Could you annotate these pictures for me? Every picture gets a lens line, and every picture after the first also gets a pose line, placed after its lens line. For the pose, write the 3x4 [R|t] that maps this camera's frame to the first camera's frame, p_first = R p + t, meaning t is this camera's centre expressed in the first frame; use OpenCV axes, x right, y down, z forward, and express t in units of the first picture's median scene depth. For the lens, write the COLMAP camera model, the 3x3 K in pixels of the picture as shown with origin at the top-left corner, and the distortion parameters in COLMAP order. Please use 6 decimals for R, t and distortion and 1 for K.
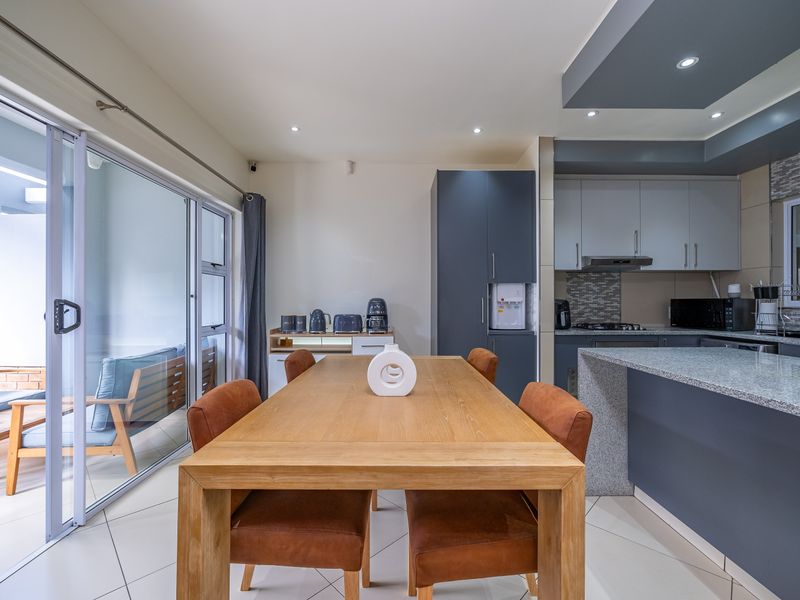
lens RADIAL K [[359.3, 0, 401.7], [0, 359.3, 301.9], [0, 0, 1]] dist [-0.004943, 0.000050]
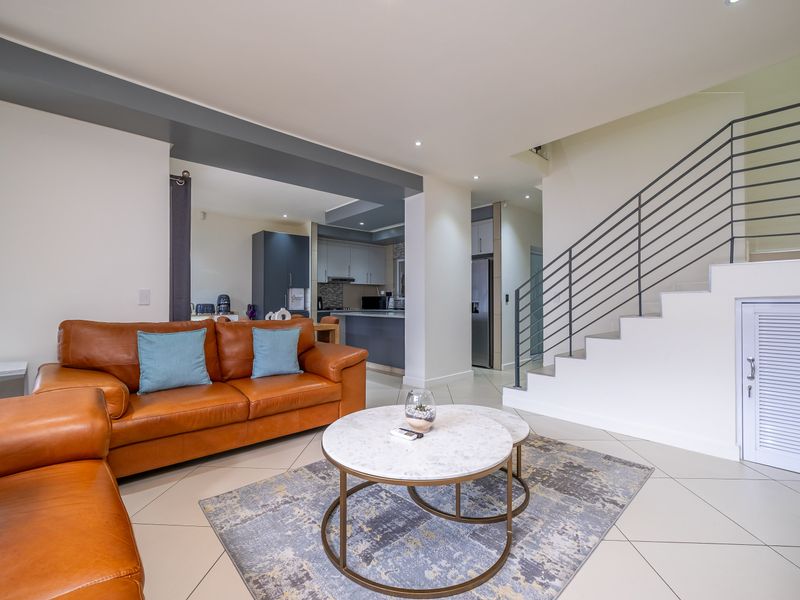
lens RADIAL K [[359.3, 0, 401.7], [0, 359.3, 301.9], [0, 0, 1]] dist [-0.004943, 0.000050]
pose [[0.751418, -0.000425, 0.659826, -0.598870], [-0.002058, 0.999993, 0.002987, 0.019181], [-0.659823, -0.003602, 0.751413, -0.933791]]
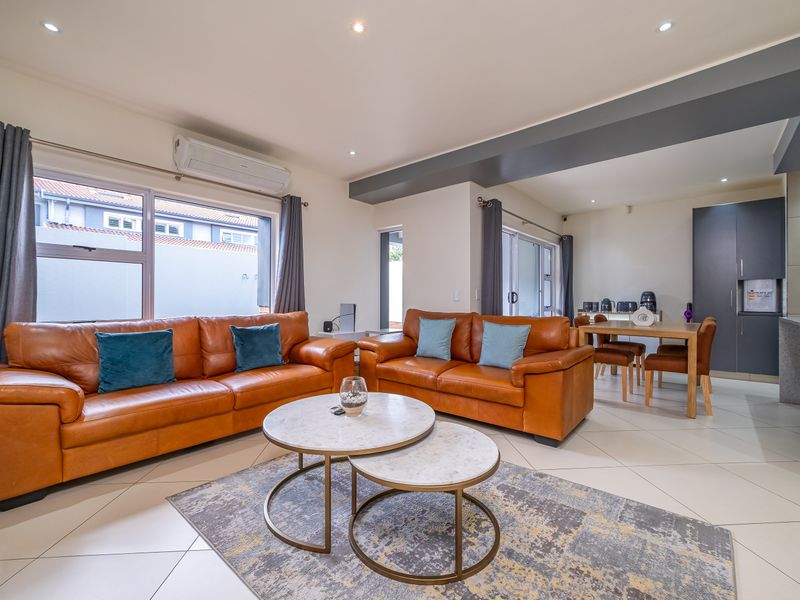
lens RADIAL K [[358.7, 0, 402.0], [0, 358.7, 297.3], [0, 0, 1]] dist [-0.003812, 0.000120]
pose [[0.744202, -0.002898, -0.667949, 0.184842], [0.000364, 0.999992, -0.003932, 0.022808], [0.667955, 0.002683, 0.744197, -0.935245]]
